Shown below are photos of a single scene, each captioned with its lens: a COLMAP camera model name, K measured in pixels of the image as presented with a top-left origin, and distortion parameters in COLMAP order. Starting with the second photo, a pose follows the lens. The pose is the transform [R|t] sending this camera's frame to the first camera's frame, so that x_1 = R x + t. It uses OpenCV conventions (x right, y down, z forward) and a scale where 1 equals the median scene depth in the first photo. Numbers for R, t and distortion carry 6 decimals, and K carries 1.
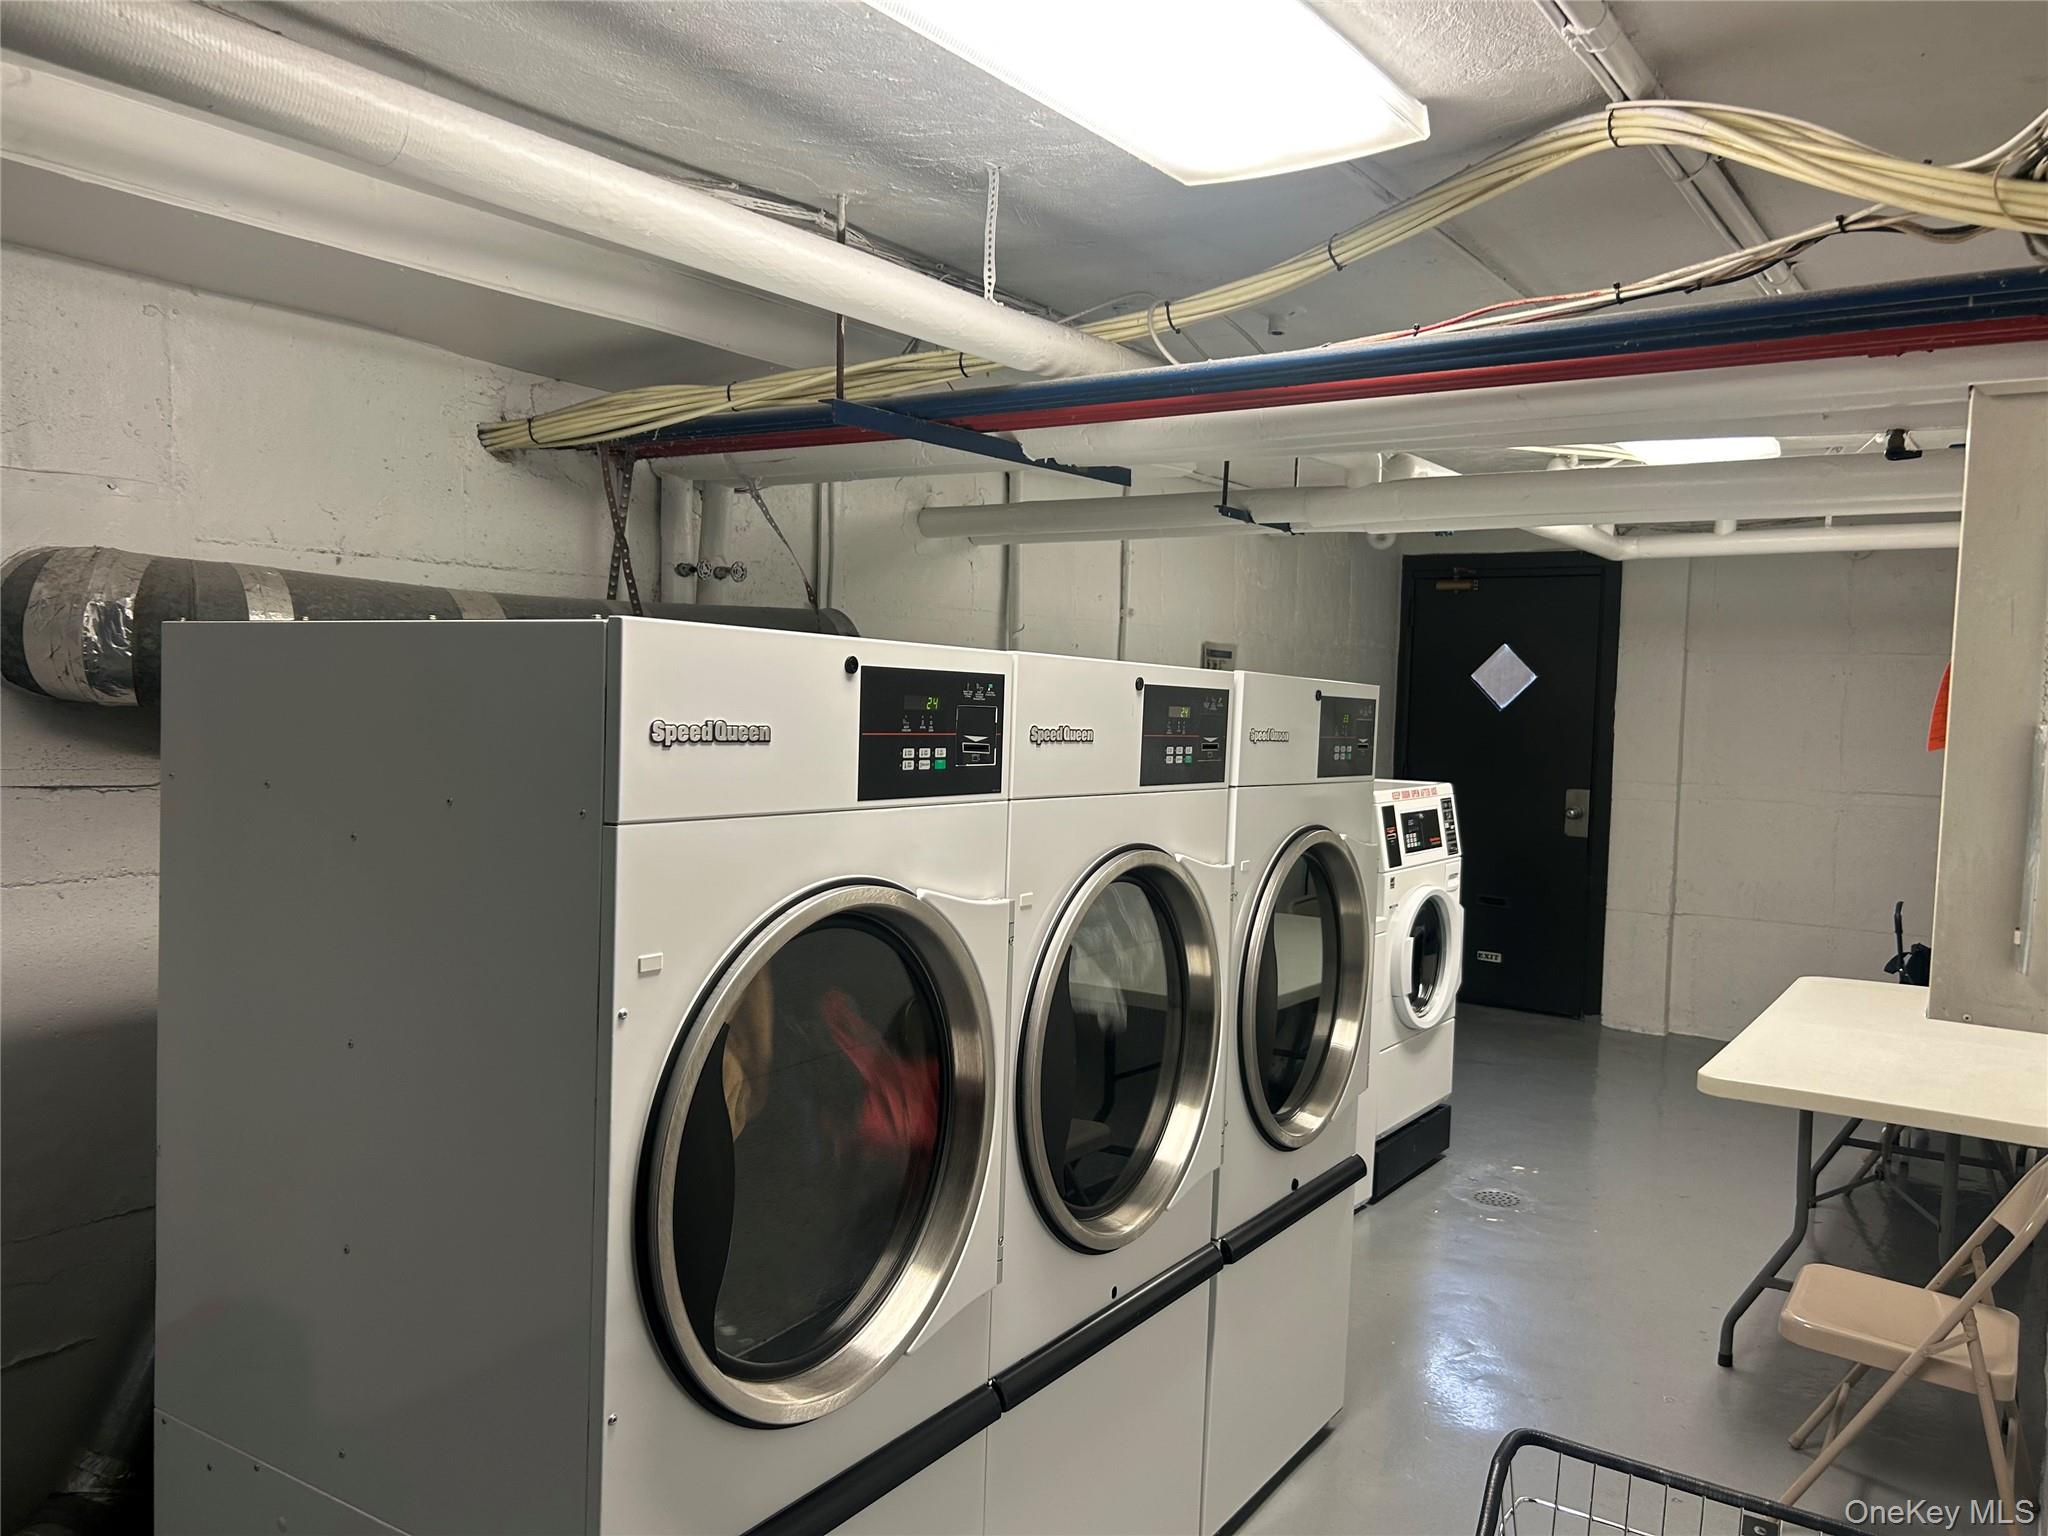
lens RADIAL K [[1518.9, 0, 1023.9], [0, 1518.9, 769.2], [0, 0, 1]] dist [0.001195, 0.000009]
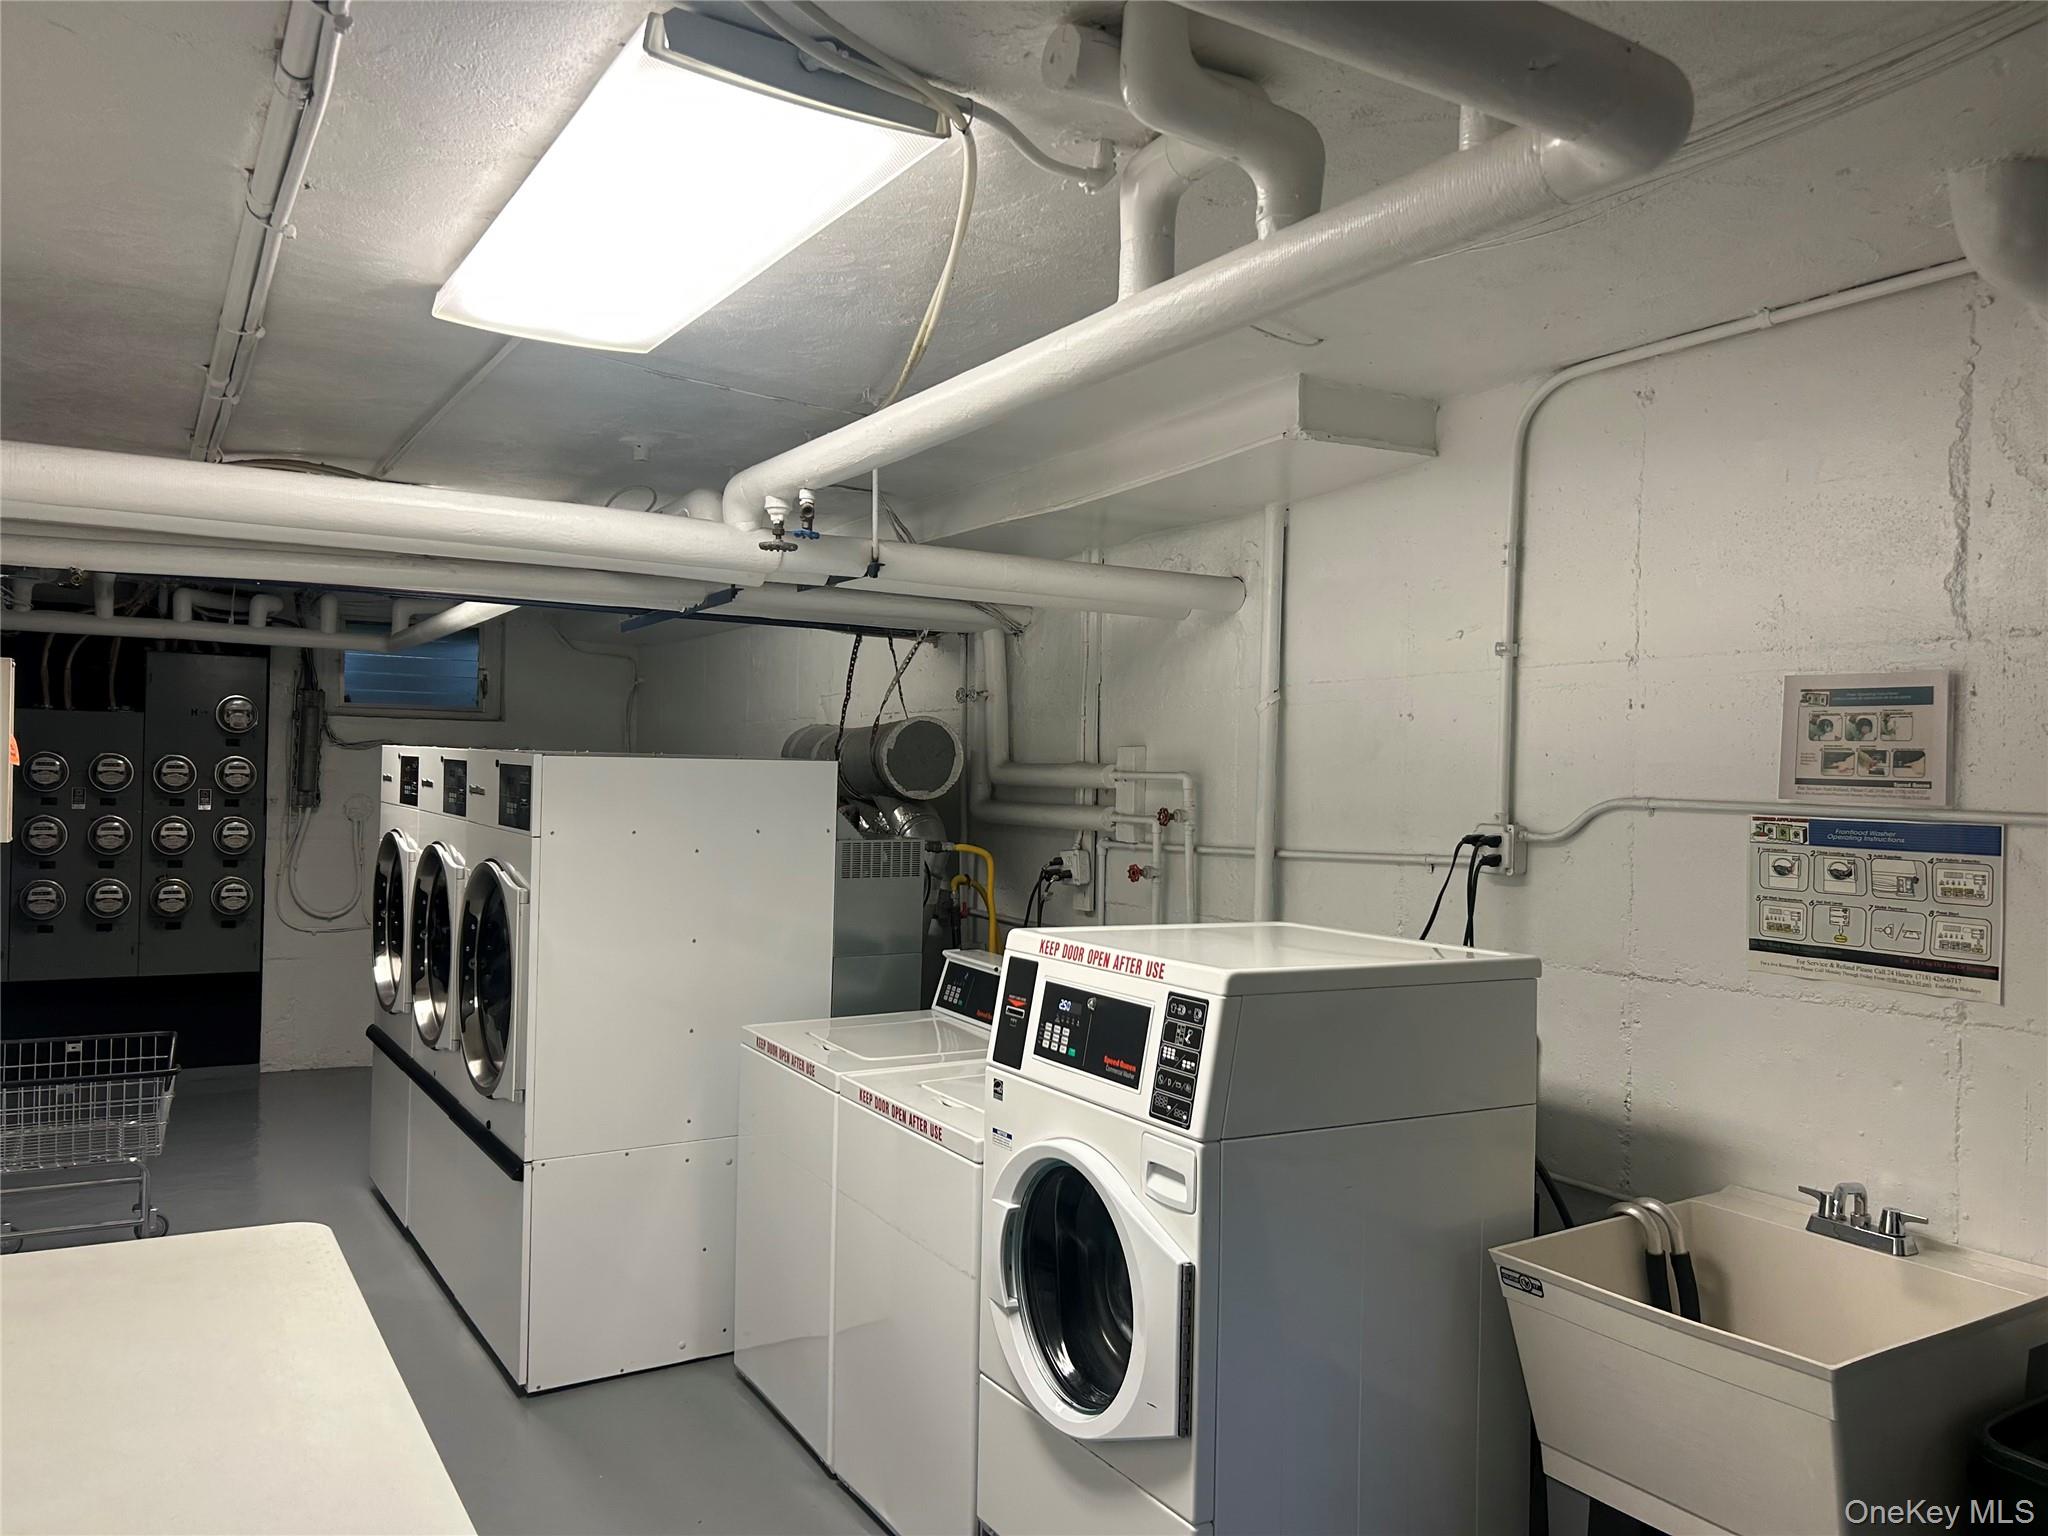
lens RADIAL K [[1518.9, 0, 1026.2], [0, 1518.9, 769.2], [0, 0, 1]] dist [0.001195, 0.000009]
pose [[-0.398779, -0.040447, -0.916155, 0.780110], [-0.076861, 0.996986, -0.010559, -0.042954], [0.913820, 0.066206, -0.400686, 1.235289]]
